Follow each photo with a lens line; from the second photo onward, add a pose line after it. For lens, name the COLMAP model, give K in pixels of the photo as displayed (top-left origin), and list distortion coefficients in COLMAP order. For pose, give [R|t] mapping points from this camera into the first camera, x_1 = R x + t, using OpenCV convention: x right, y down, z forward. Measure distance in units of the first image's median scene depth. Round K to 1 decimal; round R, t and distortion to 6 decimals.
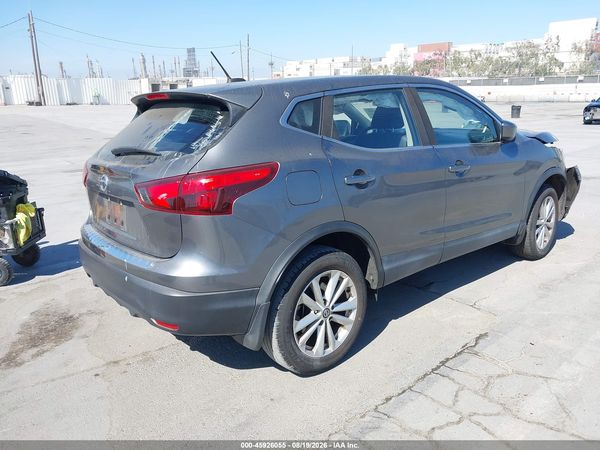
lens RADIAL K [[482.7, 0, 297.3], [0, 482.7, 228.8], [0, 0, 1]] dist [0.008450, -0.000594]
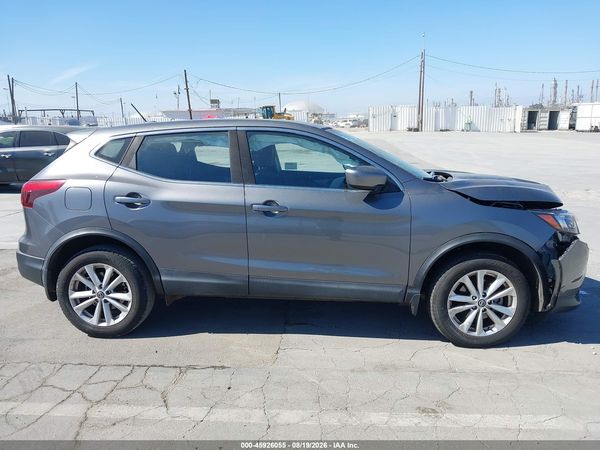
lens RADIAL K [[482.7, 0, 297.3], [0, 482.7, 228.8], [0, 0, 1]] dist [0.008450, -0.000594]
pose [[0.697514, 0.162254, -0.697960, 0.096224], [-0.197249, 0.979874, 0.030666, -0.011106], [0.688888, 0.116282, 0.715480, 0.027264]]
